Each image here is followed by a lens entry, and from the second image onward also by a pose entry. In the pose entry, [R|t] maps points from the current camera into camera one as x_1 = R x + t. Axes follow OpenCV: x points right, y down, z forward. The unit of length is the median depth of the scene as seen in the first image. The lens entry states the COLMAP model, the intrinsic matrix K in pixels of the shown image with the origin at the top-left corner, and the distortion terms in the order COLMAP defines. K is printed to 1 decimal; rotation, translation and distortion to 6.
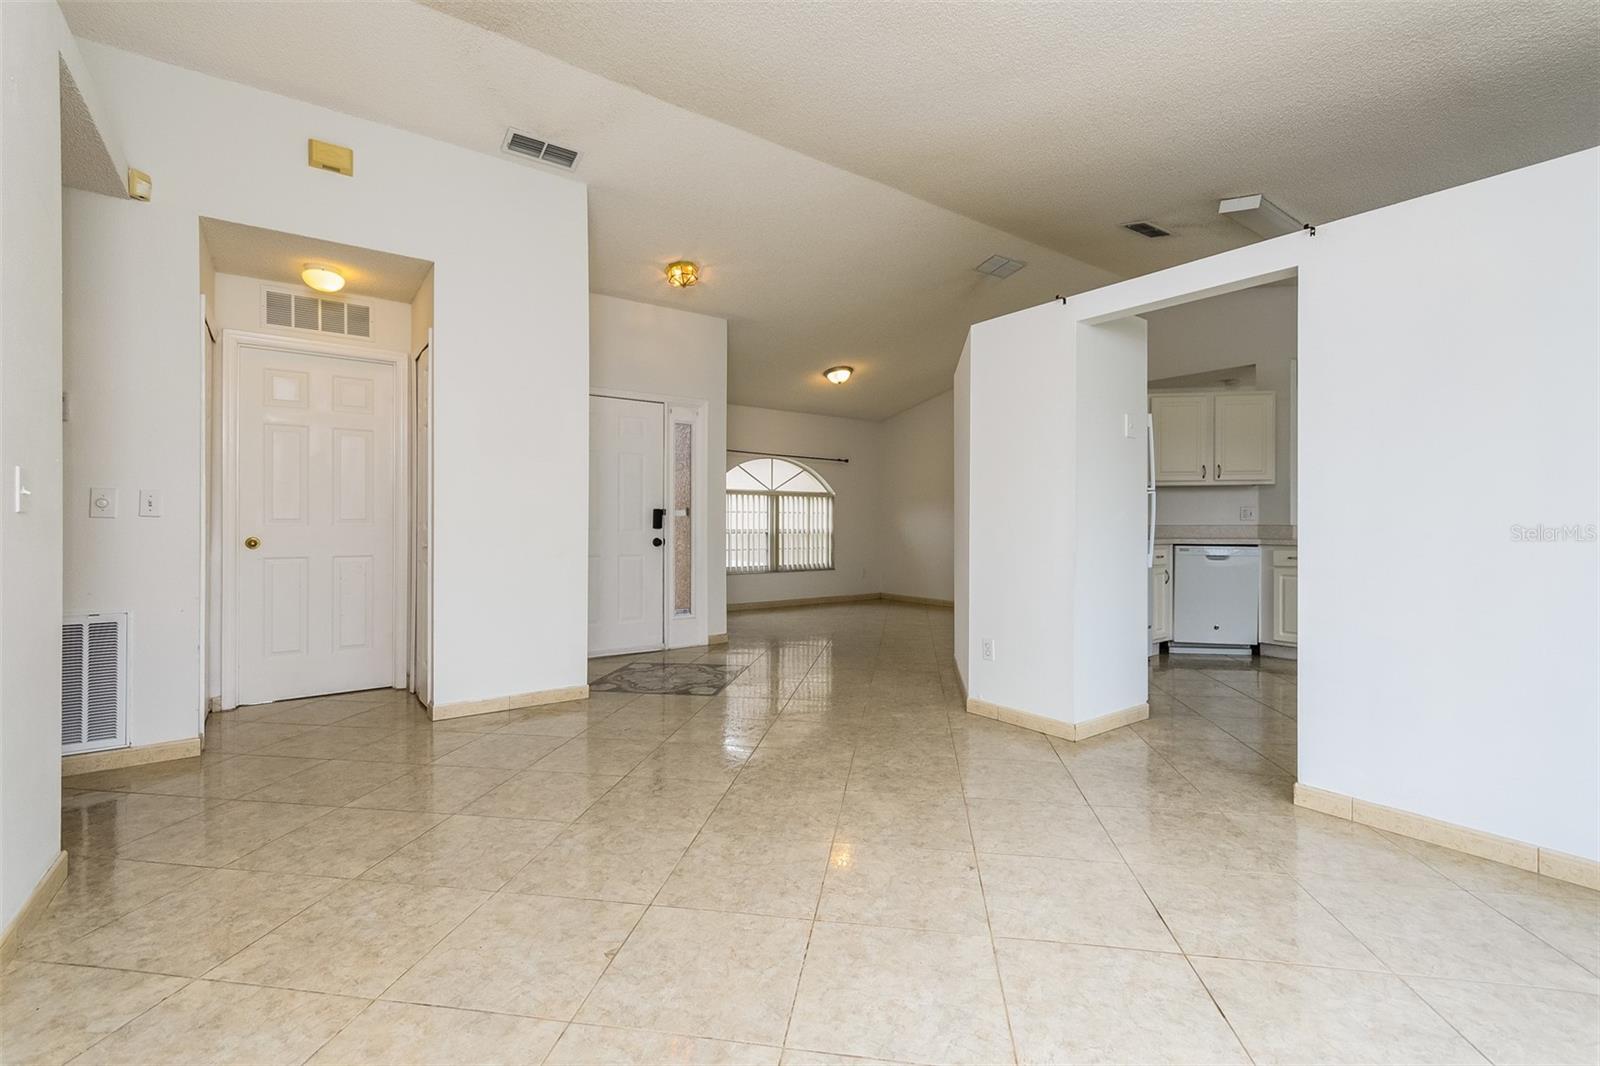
lens RADIAL K [[696.3, 0, 793.6], [0, 696.3, 527.0], [0, 0, 1]] dist [0.003964, 0.000846]
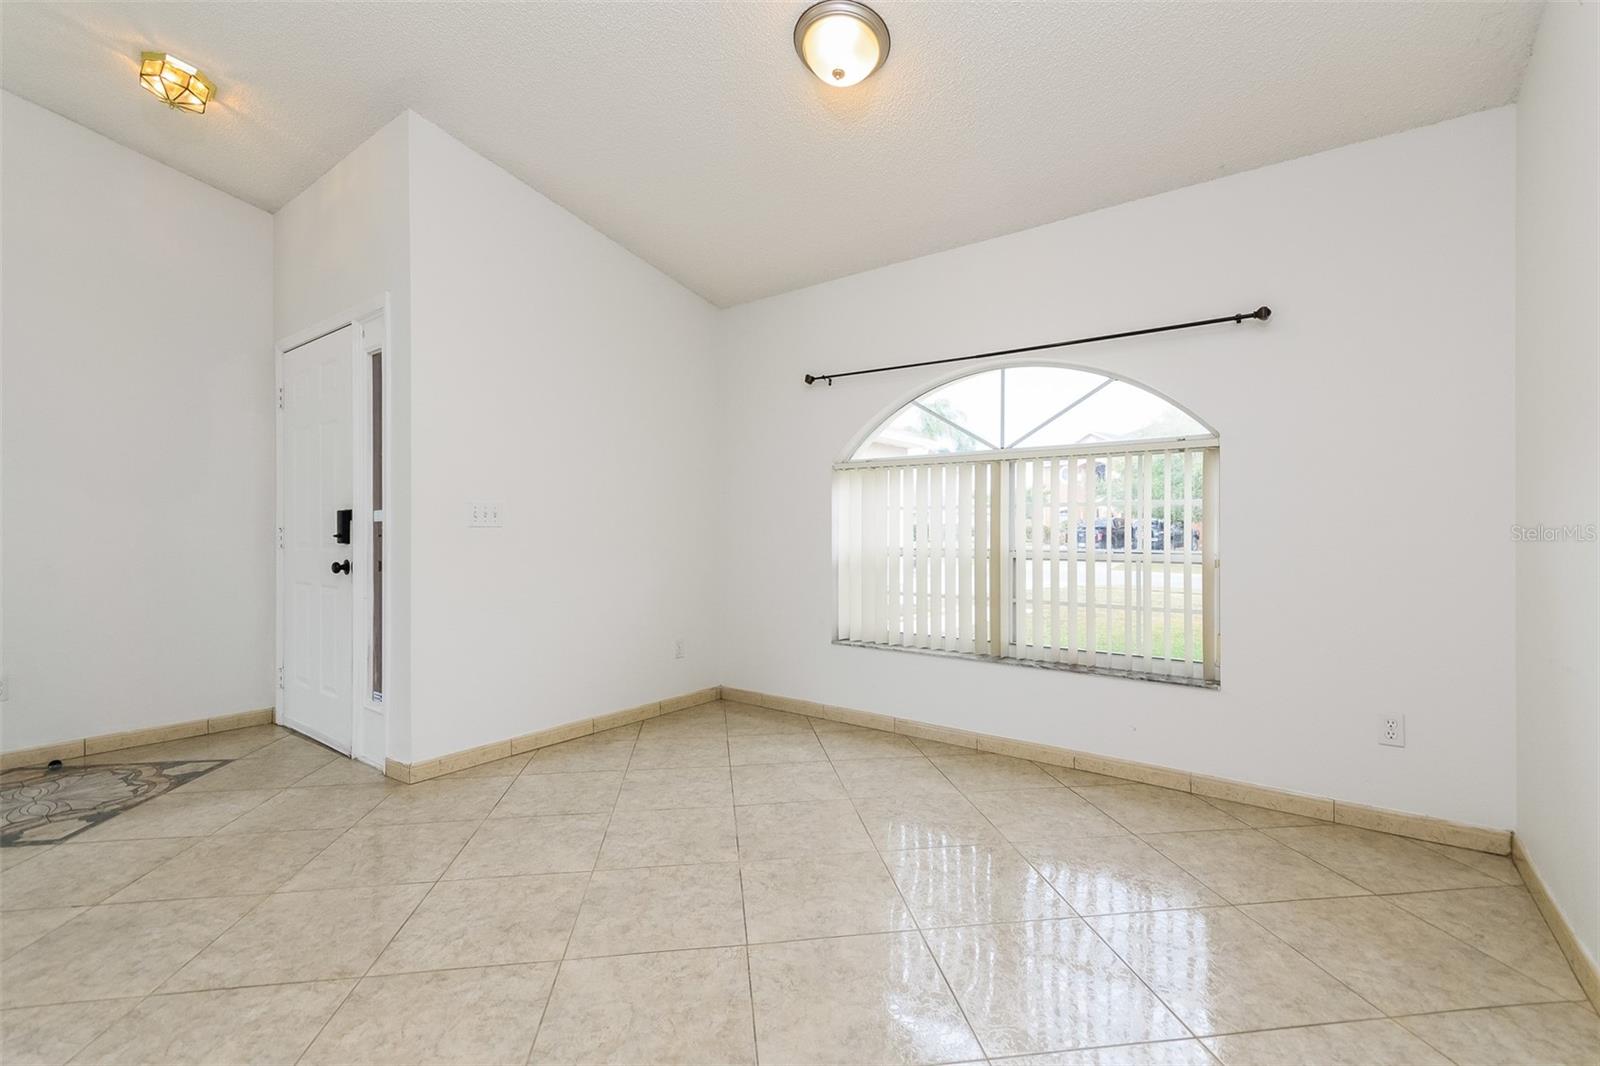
lens RADIAL K [[696.3, 0, 799.8], [0, 696.3, 545.4], [0, 0, 1]] dist [0.003964, 0.000846]
pose [[0.313604, -0.013385, -0.949459, 0.315597], [0.000164, 0.999901, -0.014041, 0.007840], [0.949554, 0.004247, 0.313576, 0.775028]]
